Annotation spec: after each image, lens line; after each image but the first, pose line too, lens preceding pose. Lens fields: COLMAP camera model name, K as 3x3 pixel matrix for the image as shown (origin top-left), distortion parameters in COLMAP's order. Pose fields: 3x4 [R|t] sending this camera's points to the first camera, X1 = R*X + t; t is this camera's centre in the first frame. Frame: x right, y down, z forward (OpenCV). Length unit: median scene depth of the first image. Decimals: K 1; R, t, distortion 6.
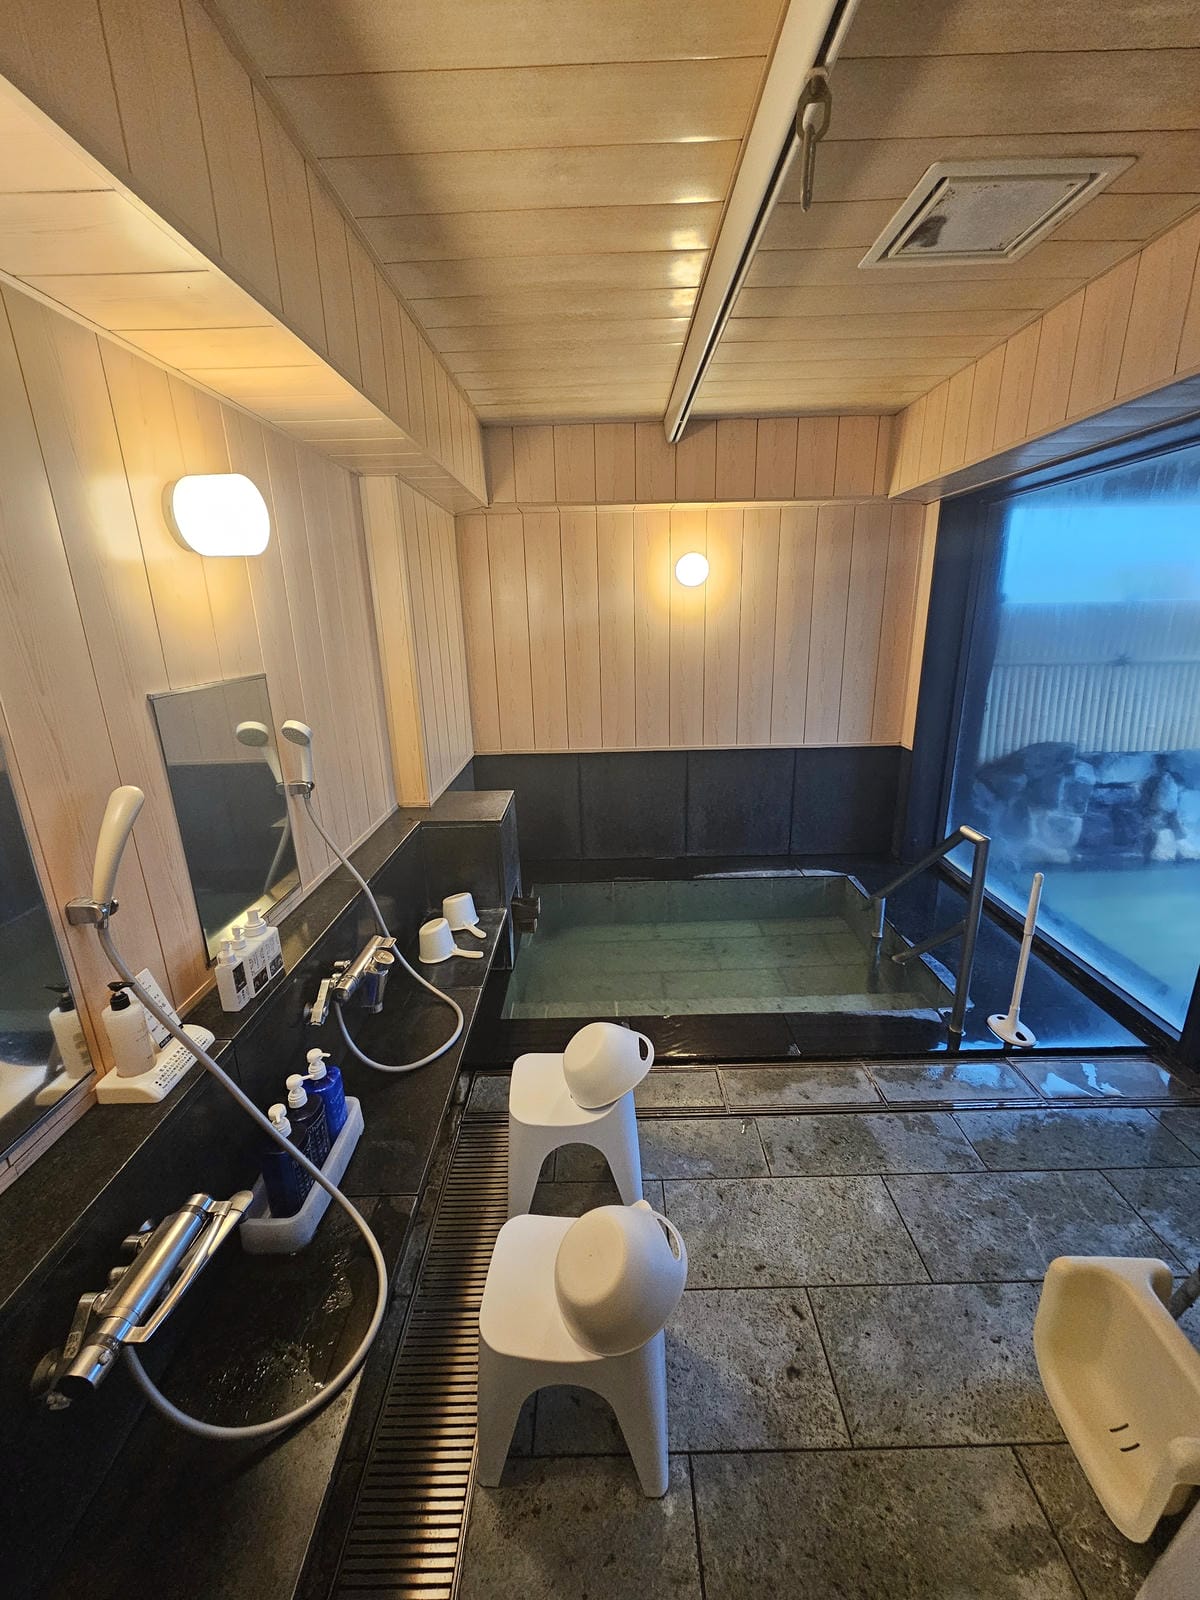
lens RADIAL K [[654.2, 0, 603.2], [0, 654.2, 787.6], [0, 0, 1]] dist [0.000511, 0.000022]
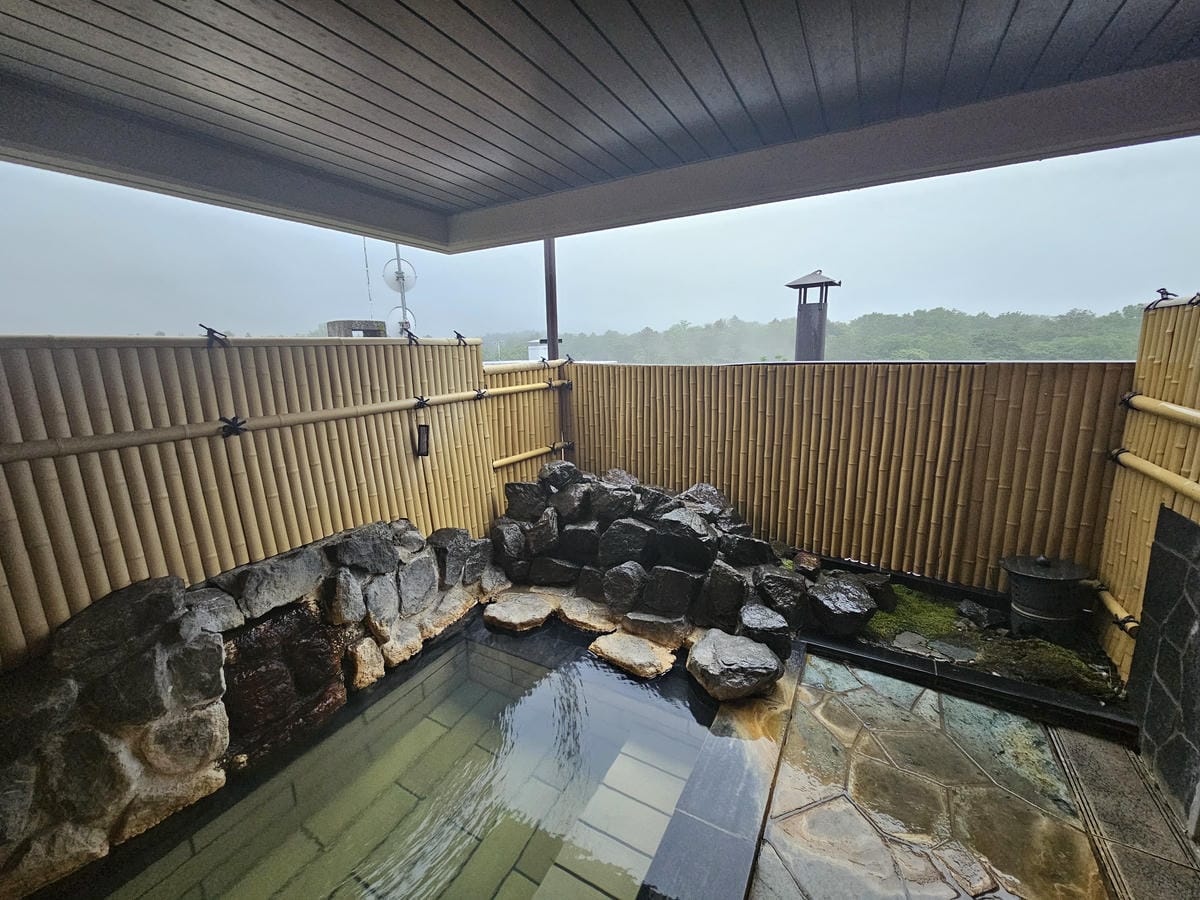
lens RADIAL K [[490.6, 0, 597.5], [0, 490.6, 457.3], [0, 0, 1]] dist [0.000511, 0.000022]
pose [[0.485317, -0.162482, 0.859108, 0.545047], [0.258559, 0.965306, 0.036505, -0.089033], [-0.835233, 0.204413, 0.510490, 0.452796]]
